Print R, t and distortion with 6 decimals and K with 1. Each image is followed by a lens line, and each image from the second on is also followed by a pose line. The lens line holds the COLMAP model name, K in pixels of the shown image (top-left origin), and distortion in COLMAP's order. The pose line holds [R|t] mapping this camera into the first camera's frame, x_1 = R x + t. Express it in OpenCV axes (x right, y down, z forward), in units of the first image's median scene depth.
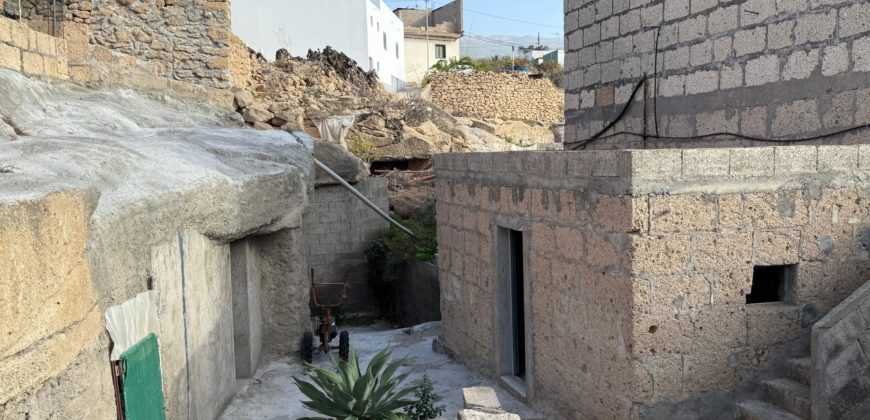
lens RADIAL K [[708.4, 0, 437.9], [0, 708.4, 211.8], [0, 0, 1]] dist [0.056397, -0.008398]
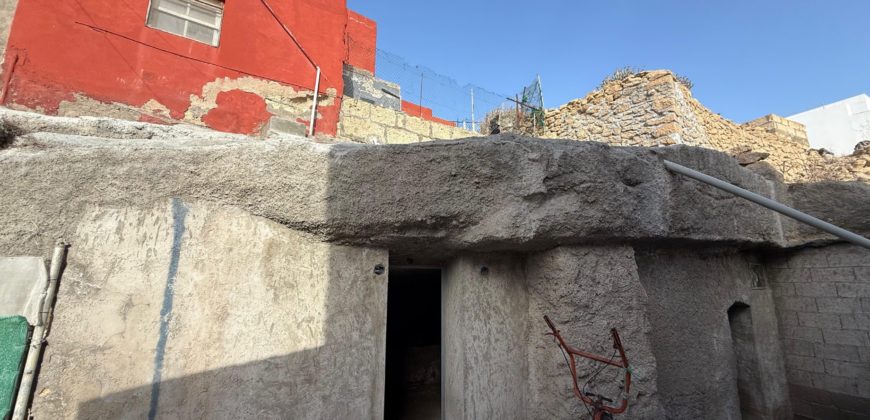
lens RADIAL K [[344.2, 0, 432.9], [0, 344.2, 211.8], [0, 0, 1]] dist [0.001443, -0.000144]
pose [[0.331762, -0.155145, -0.930518, 0.033566], [-0.096031, 0.975706, -0.196918, 0.042650], [0.938462, 0.154689, 0.308803, 0.563983]]
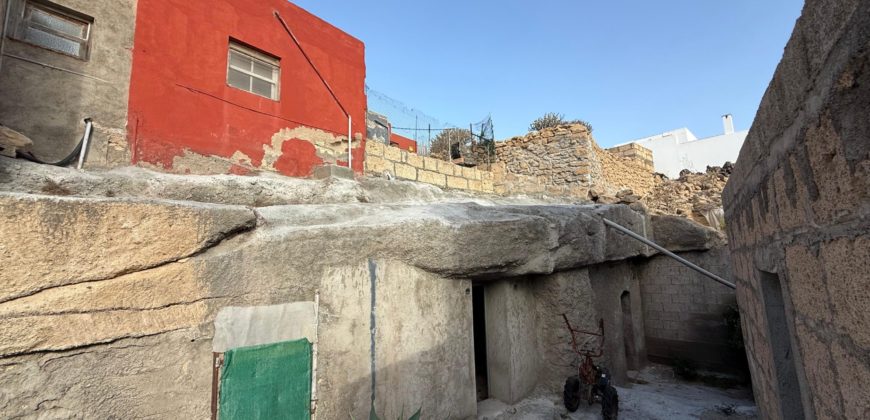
lens RADIAL K [[344.2, 0, 432.8], [0, 344.2, 212.6], [0, 0, 1]] dist [0.001443, -0.000144]
pose [[0.575385, -0.105869, -0.811001, 0.095279], [-0.059674, 0.983510, -0.170726, 0.021692], [0.815703, 0.146629, 0.559580, 0.365820]]
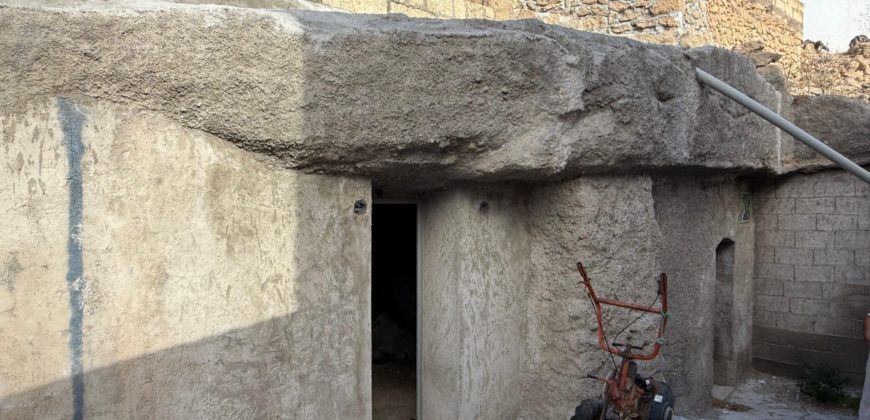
lens RADIAL K [[576.1, 0, 431.4], [0, 576.1, 218.0], [0, 0, 1]] dist [-0.004500, 0.004430]
pose [[0.594065, 0.039332, -0.803455, 0.041392], [-0.084566, 0.996323, -0.013753, 0.044150], [0.799959, 0.076115, 0.595207, 0.479905]]
